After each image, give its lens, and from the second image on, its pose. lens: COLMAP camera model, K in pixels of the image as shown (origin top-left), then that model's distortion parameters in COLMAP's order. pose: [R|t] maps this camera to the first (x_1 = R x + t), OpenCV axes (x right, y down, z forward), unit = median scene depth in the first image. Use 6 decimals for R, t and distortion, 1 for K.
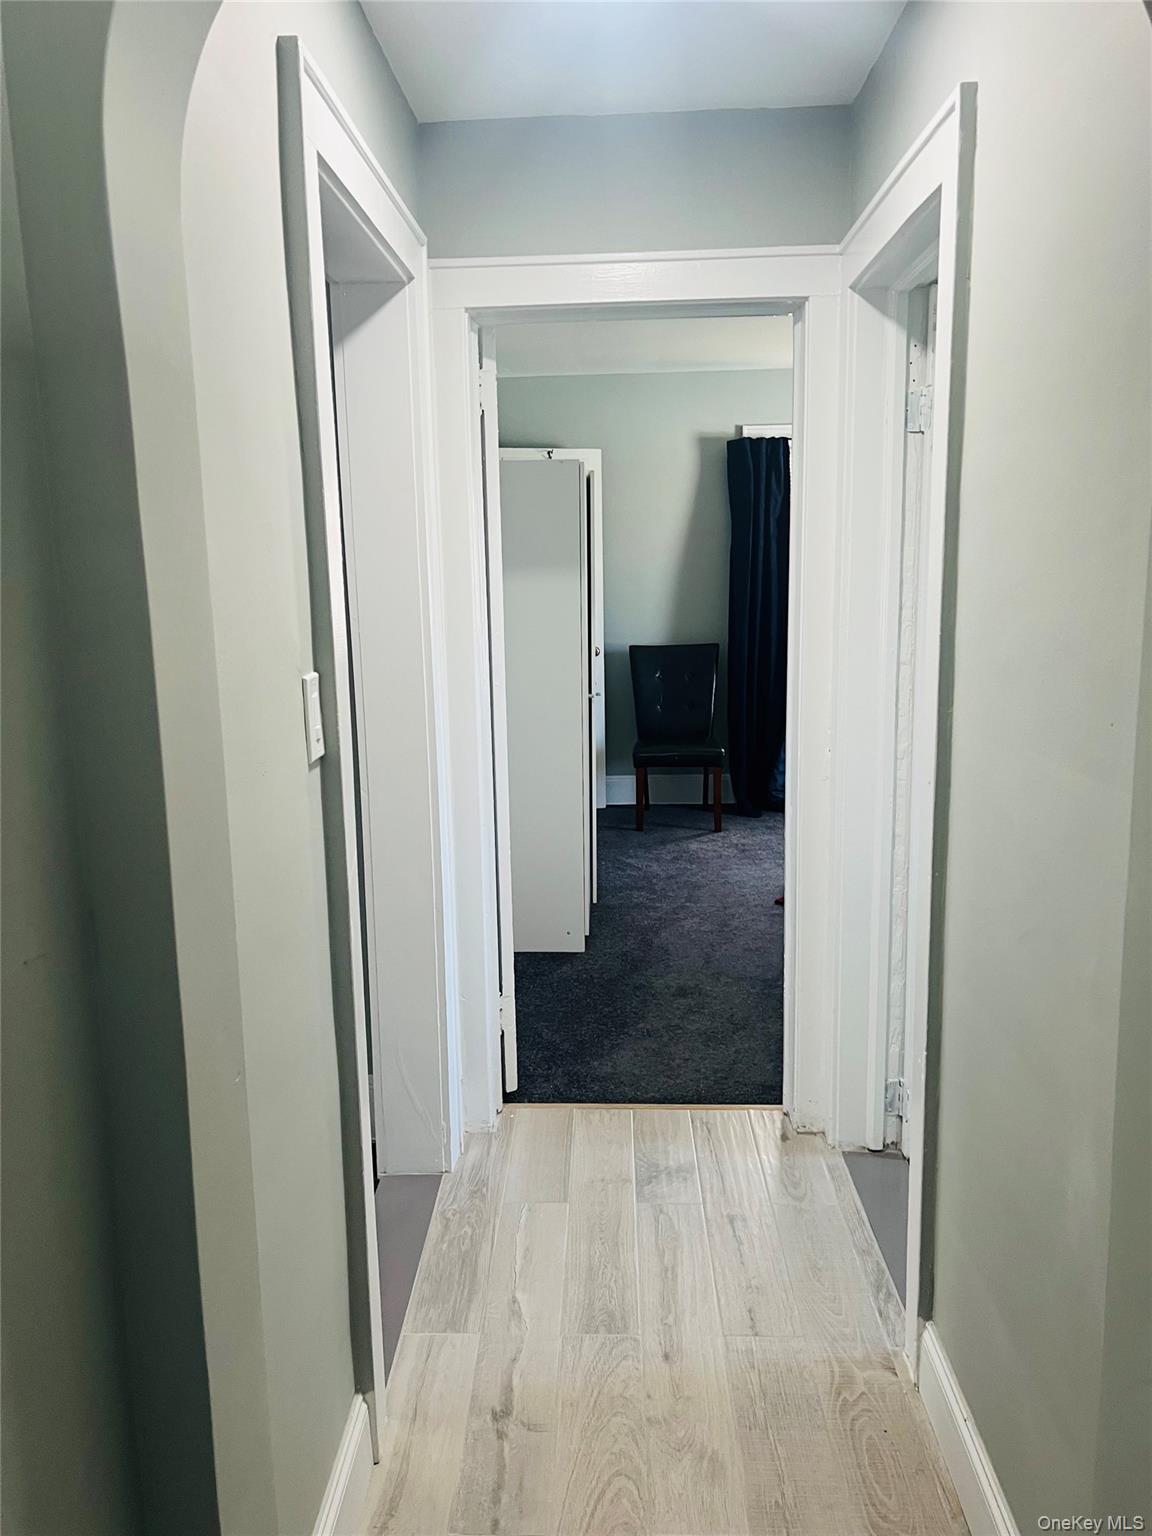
lens RADIAL K [[1178.9, 0, 573.8], [0, 1178.9, 765.7], [0, 0, 1]] dist [0.078186, -0.076192]
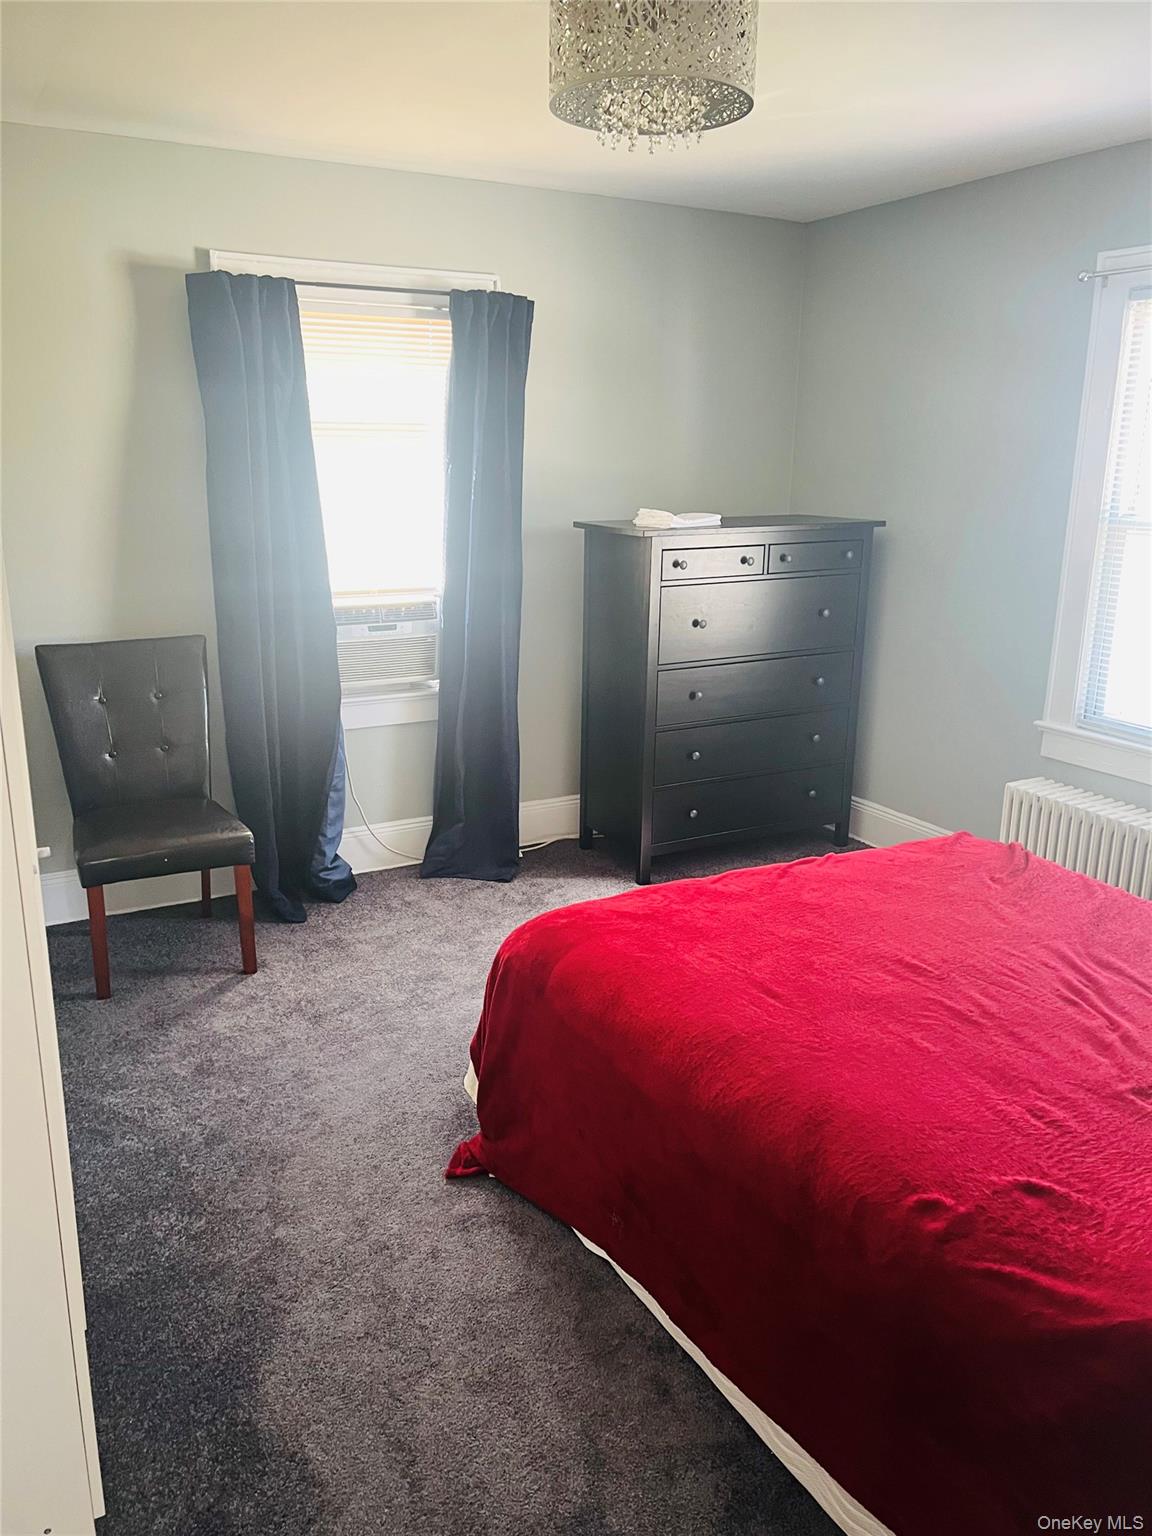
lens RADIAL K [[1178.9, 0, 574.2], [0, 1178.9, 767.5], [0, 0, 1]] dist [0.078186, -0.076192]
pose [[0.864117, -0.100780, 0.493097, -0.016898], [0.060376, 0.993429, 0.097234, -0.089003], [-0.499656, -0.054250, 0.864524, 0.425170]]
